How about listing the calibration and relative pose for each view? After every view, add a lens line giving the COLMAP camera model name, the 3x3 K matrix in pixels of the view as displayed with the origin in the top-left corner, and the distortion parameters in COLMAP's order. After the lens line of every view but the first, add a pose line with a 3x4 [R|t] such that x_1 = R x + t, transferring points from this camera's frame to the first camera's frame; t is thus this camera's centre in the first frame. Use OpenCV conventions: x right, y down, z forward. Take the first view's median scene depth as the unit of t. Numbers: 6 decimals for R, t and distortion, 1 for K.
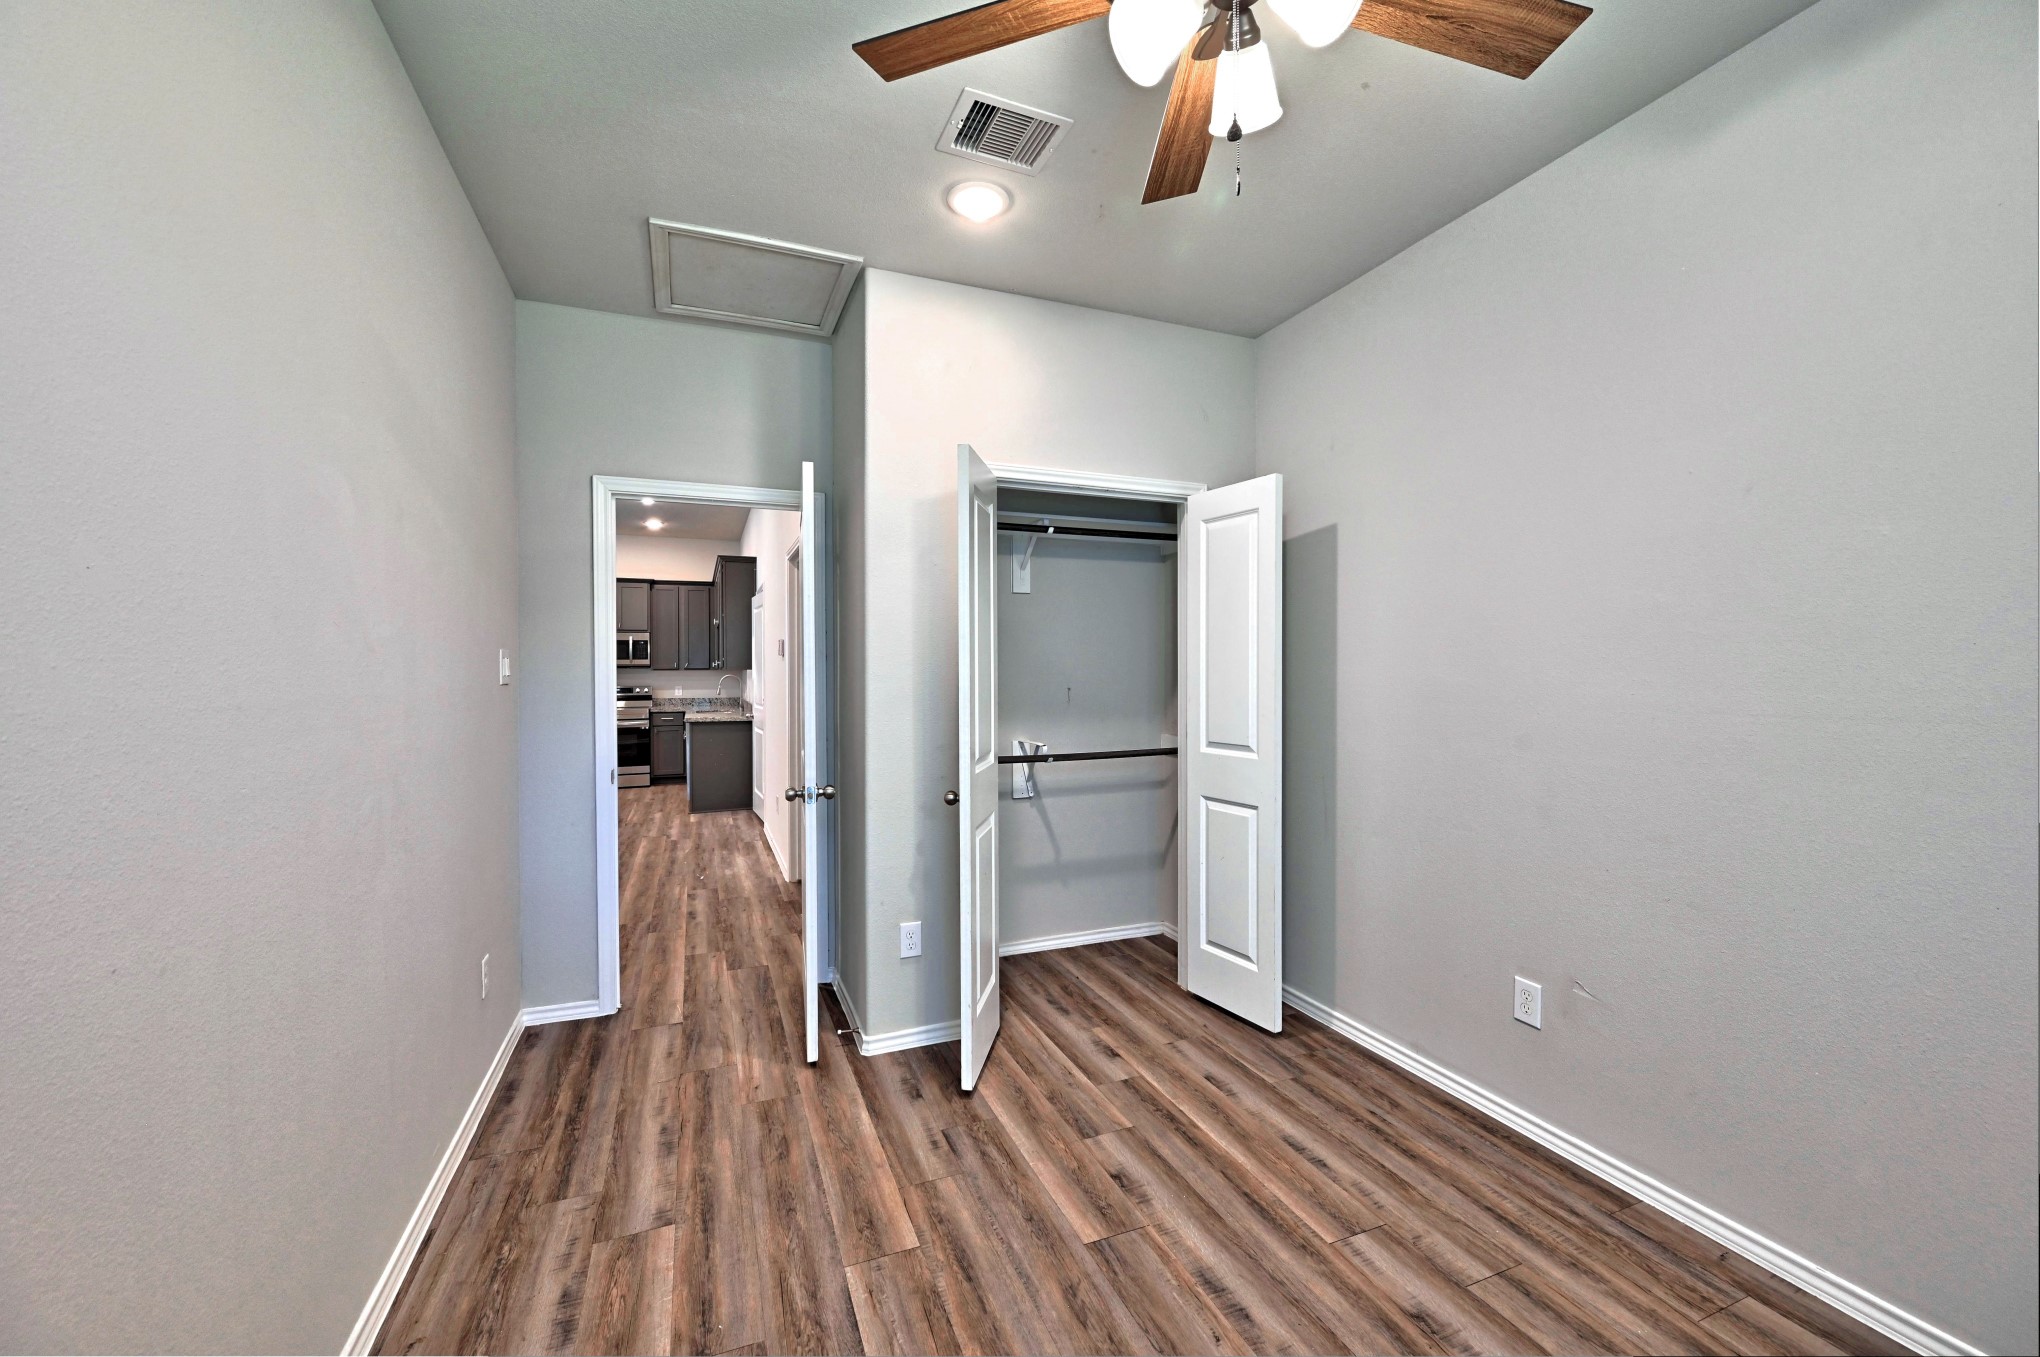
lens RADIAL K [[804.3, 0, 1020.0], [0, 804.3, 678.5], [0, 0, 1]] dist [-0.001076, -0.000079]
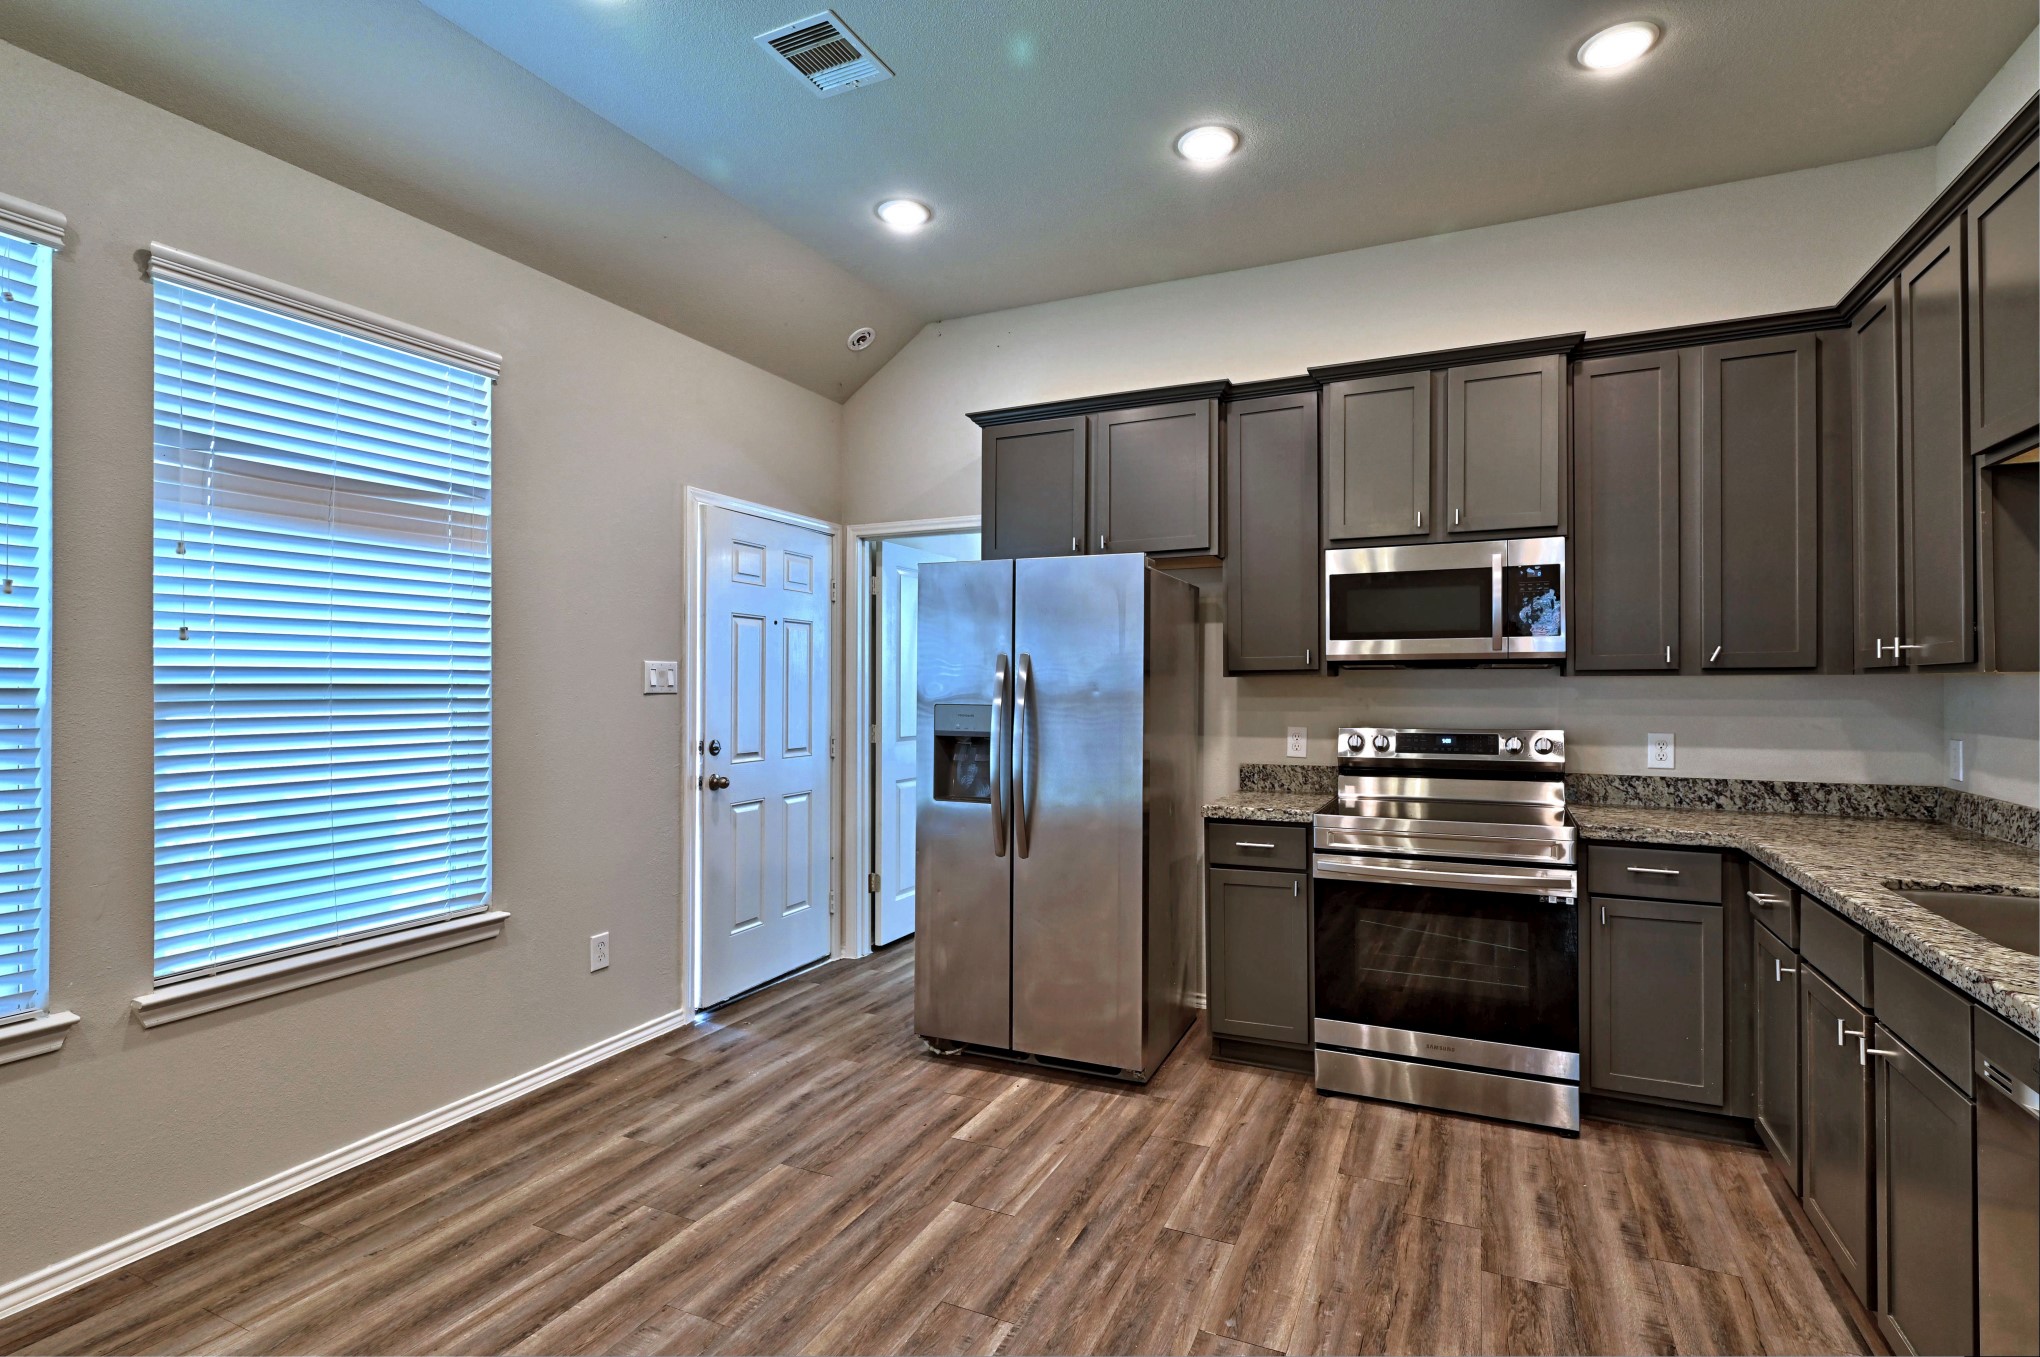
lens RADIAL K [[986.9, 0, 1020.0], [0, 986.9, 678.5], [0, 0, 1]] dist [-0.000260, -0.000232]
pose [[0.678924, -0.003539, -0.734200, -0.090216], [-0.005840, 0.999931, -0.010221, -0.001184], [0.734185, 0.011227, 0.678856, 0.168942]]
